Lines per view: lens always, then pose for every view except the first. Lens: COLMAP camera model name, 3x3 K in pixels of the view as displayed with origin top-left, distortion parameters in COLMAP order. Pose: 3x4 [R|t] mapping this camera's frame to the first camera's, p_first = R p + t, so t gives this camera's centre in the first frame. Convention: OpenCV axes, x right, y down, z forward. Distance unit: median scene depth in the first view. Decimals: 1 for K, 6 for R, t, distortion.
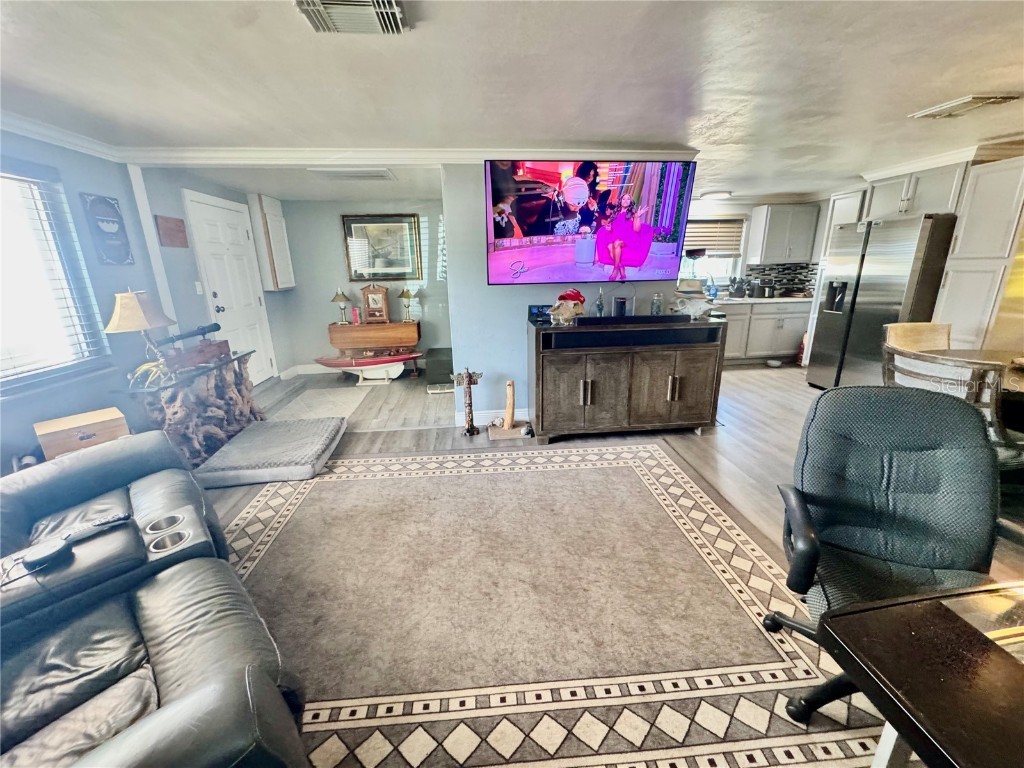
lens RADIAL K [[409.7, 0, 511.7], [0, 409.7, 381.7], [0, 0, 1]] dist [-0.003233, -0.000452]
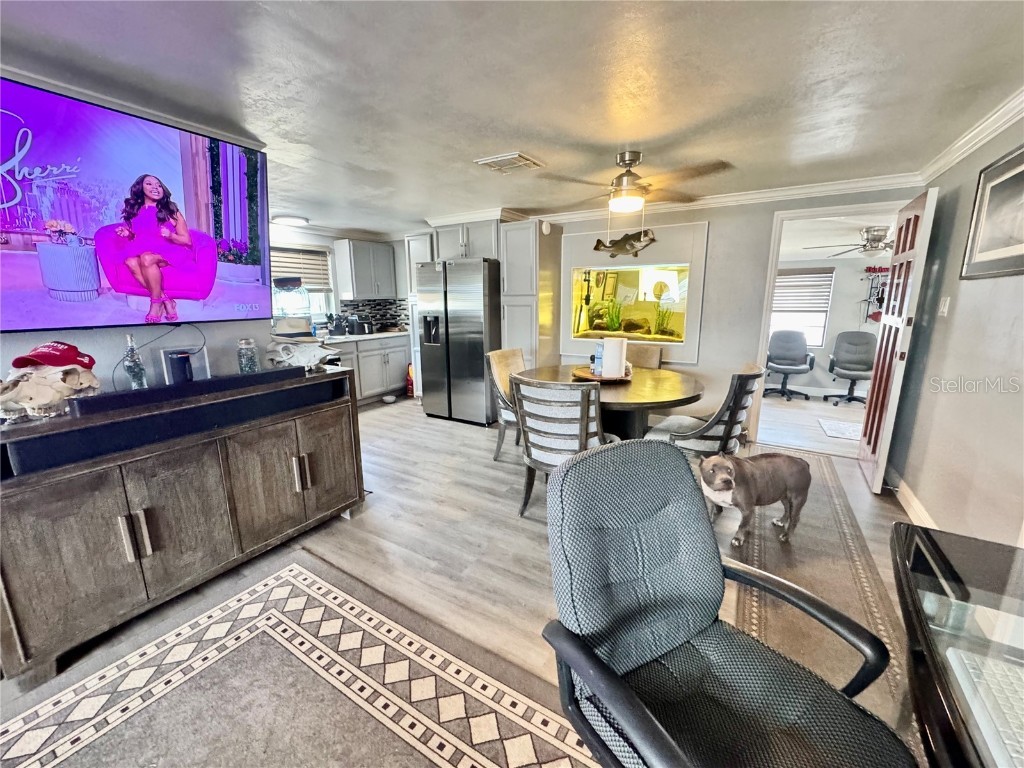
lens RADIAL K [[409.7, 0, 511.7], [0, 409.7, 381.7], [0, 0, 1]] dist [-0.003233, -0.000452]
pose [[0.598843, -0.147114, 0.787238, 0.079465], [0.214369, 0.976560, 0.019425, -0.065811], [-0.771643, 0.157127, 0.616343, 0.256735]]
